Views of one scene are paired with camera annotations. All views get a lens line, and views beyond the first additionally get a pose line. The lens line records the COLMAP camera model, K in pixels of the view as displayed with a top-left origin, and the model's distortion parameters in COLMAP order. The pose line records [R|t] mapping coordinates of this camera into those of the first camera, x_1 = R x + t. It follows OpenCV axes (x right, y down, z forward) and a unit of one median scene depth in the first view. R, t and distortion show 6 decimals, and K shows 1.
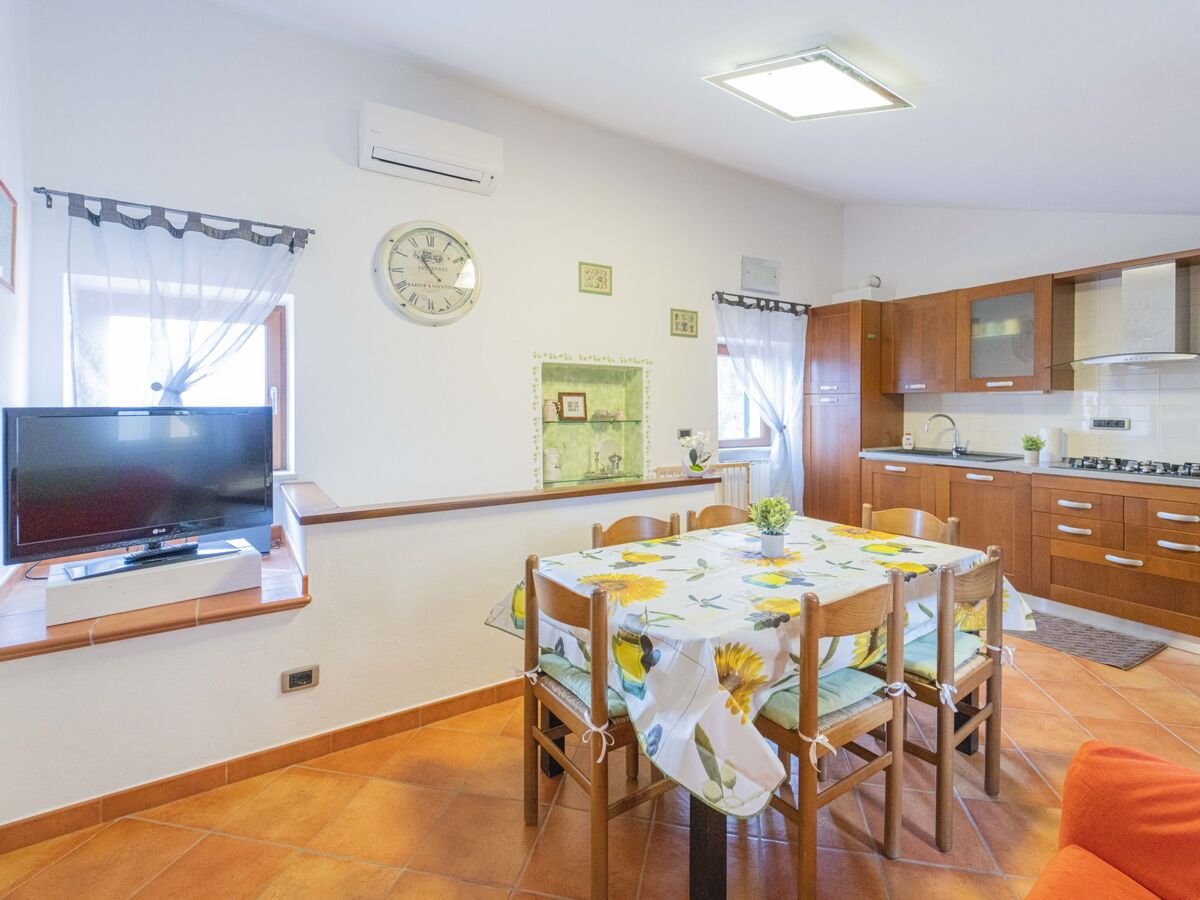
lens RADIAL K [[573.9, 0, 643.6], [0, 573.9, 409.7], [0, 0, 1]] dist [0.006202, -0.002213]
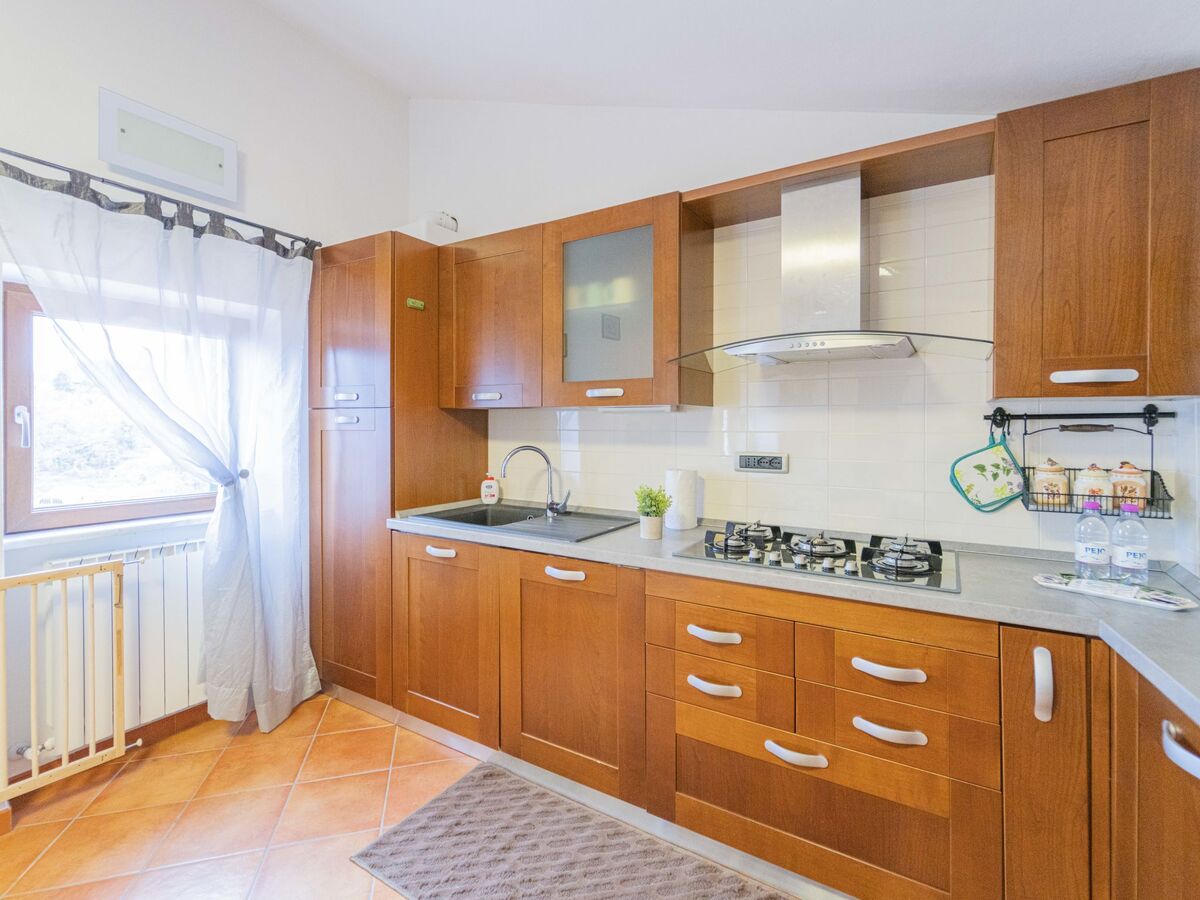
lens RADIAL K [[526.9, 0, 628.6], [0, 526.9, 427.0], [0, 0, 1]] dist [0.002237, 0.000139]
pose [[0.890564, -0.001170, 0.454856, 0.377758], [0.001953, 0.999997, -0.001251, -0.010690], [-0.454854, 0.002003, 0.890564, 0.497487]]
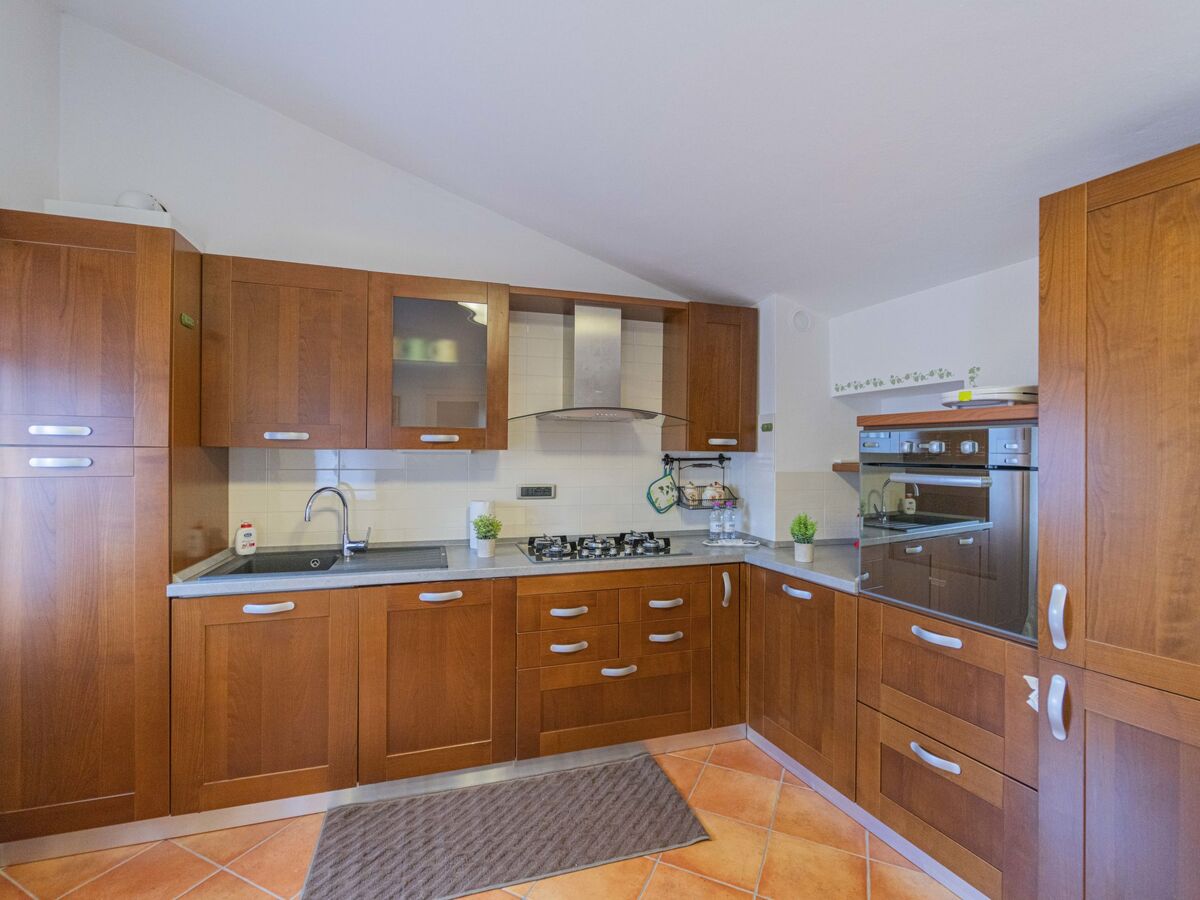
lens RADIAL K [[536.0, 0, 565.0], [0, 536.0, 458.0], [0, 0, 1]] dist [0.006937, -0.001186]
pose [[0.289114, -0.008181, 0.957260, 0.083703], [0.000988, 0.999966, 0.008247, -0.025732], [-0.957294, -0.001439, 0.289112, 0.642402]]
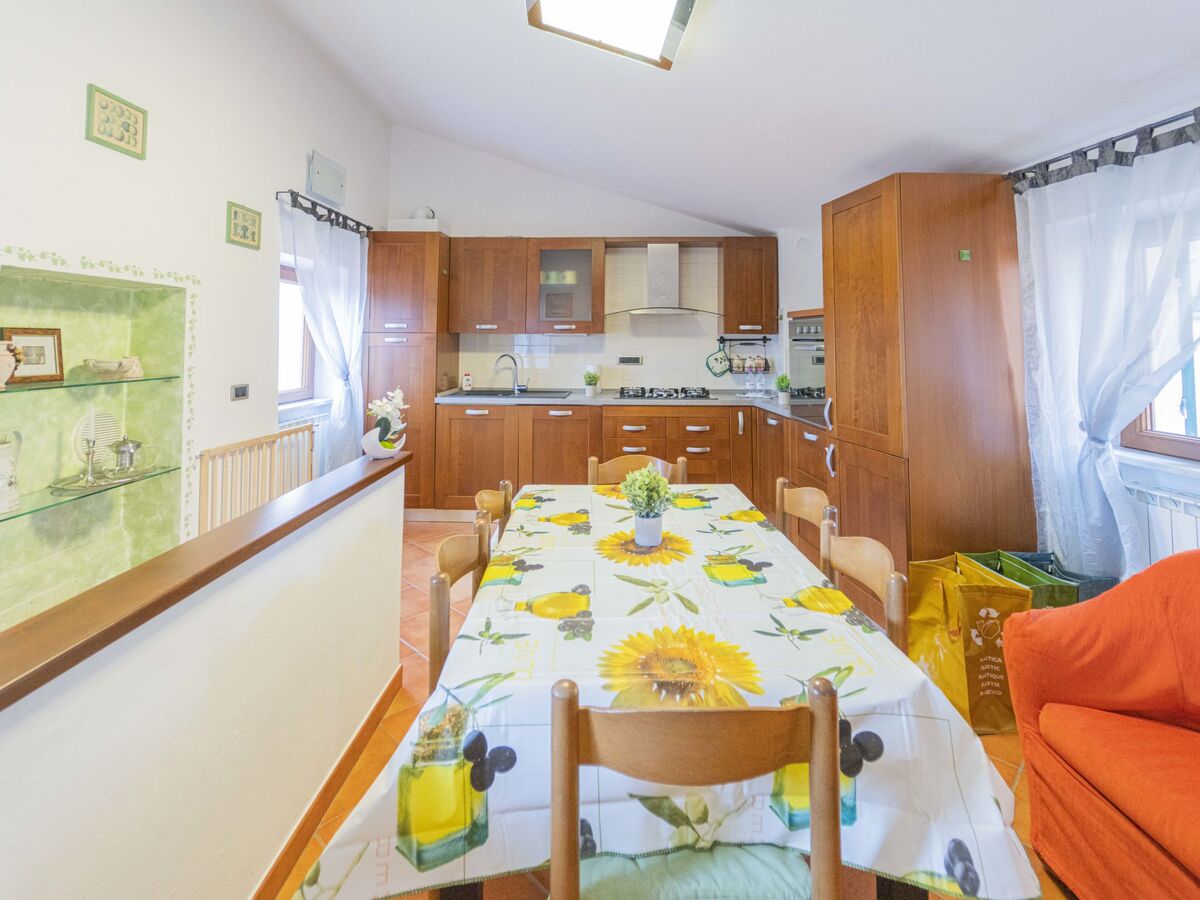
lens RADIAL K [[573.9, 0, 592.8], [0, 573.9, 316.4], [0, 0, 1]] dist [0.006202, -0.002213]
pose [[0.574911, 0.034297, 0.817497, -0.245708], [0.003028, 0.999025, -0.044043, -0.015245], [-0.818210, 0.027796, 0.574246, 0.287540]]
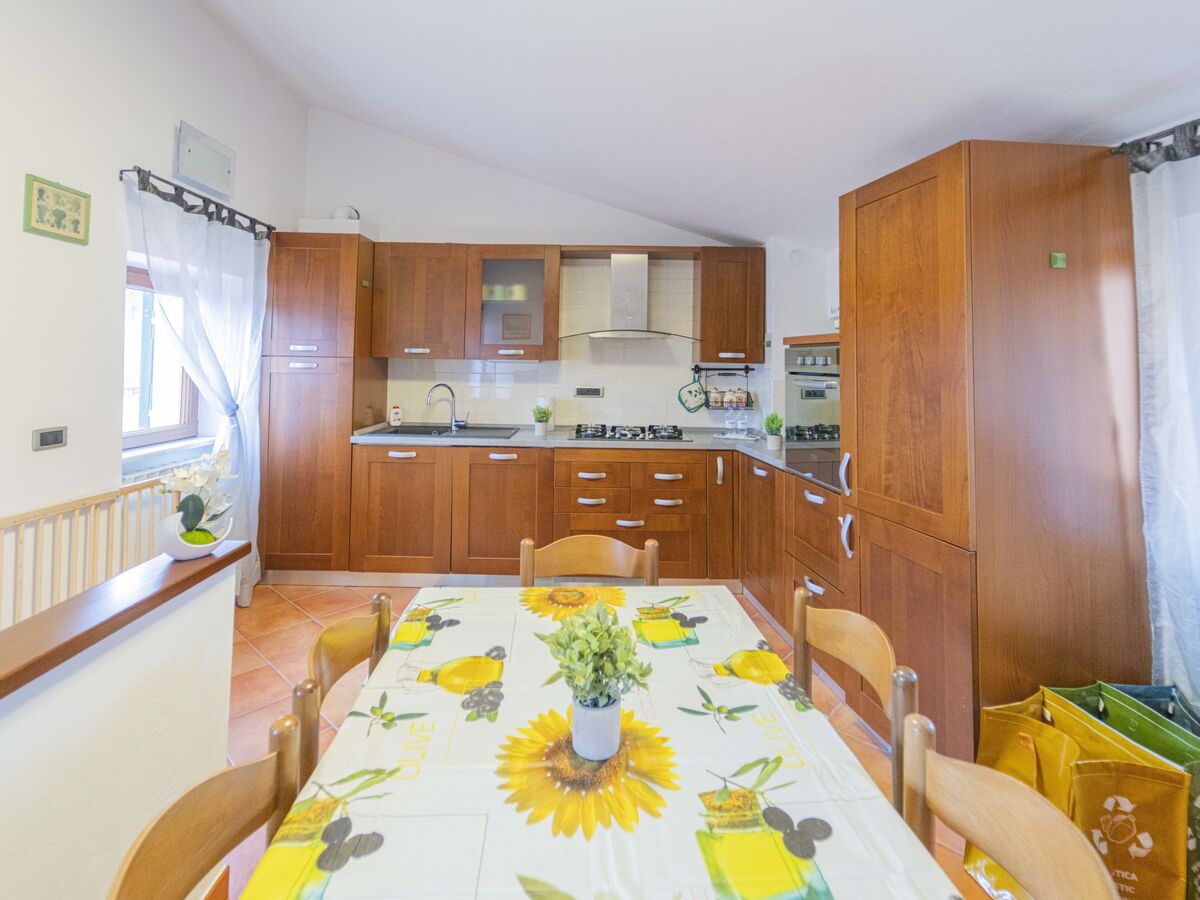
lens RADIAL K [[573.9, 0, 571.9], [0, 573.9, 347.7], [0, 0, 1]] dist [0.006202, -0.002213]
pose [[0.555793, 0.028331, 0.830838, -0.095724], [-0.008799, 0.999564, -0.028199, -0.024735], [-0.831274, 0.008363, 0.555800, 0.366956]]
